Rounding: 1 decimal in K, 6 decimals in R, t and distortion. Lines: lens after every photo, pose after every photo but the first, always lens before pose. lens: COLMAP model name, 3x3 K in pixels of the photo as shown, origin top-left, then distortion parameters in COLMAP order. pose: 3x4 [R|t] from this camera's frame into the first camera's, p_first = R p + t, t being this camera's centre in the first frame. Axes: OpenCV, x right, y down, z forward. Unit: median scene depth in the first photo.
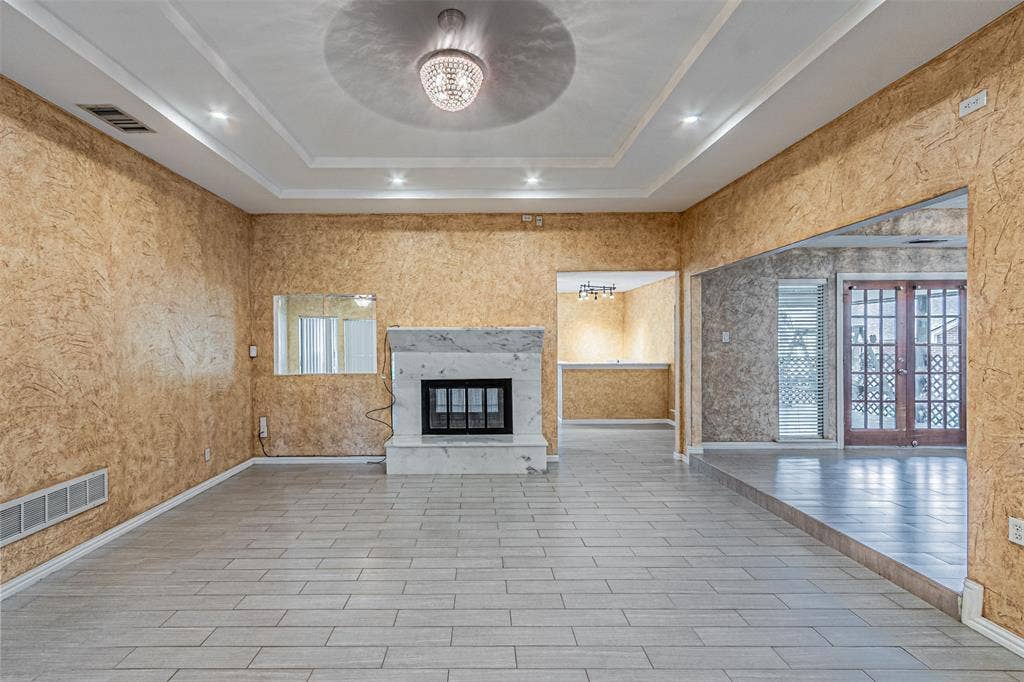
lens RADIAL K [[440.1, 0, 507.2], [0, 440.1, 344.3], [0, 0, 1]] dist [0.004892, 0.000090]
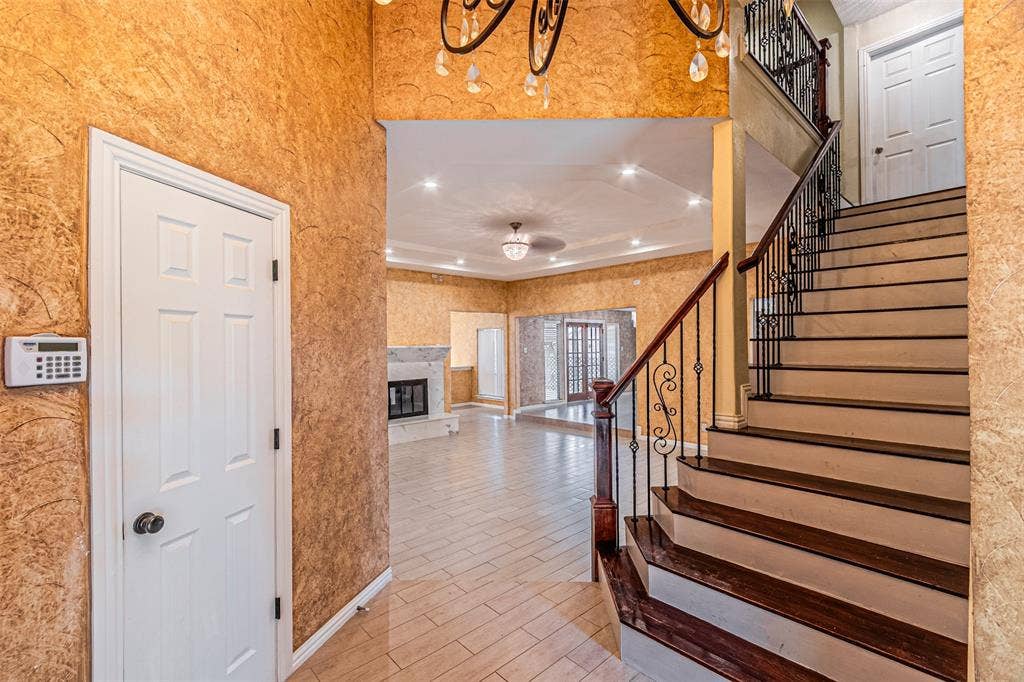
lens RADIAL K [[440.1, 0, 515.6], [0, 440.1, 342.2], [0, 0, 1]] dist [0.004892, 0.000090]
pose [[0.731729, 0.001055, 0.681595, -0.819775], [0.012766, 0.999802, -0.015253, -0.022378], [-0.681476, 0.019862, 0.731571, -0.348427]]
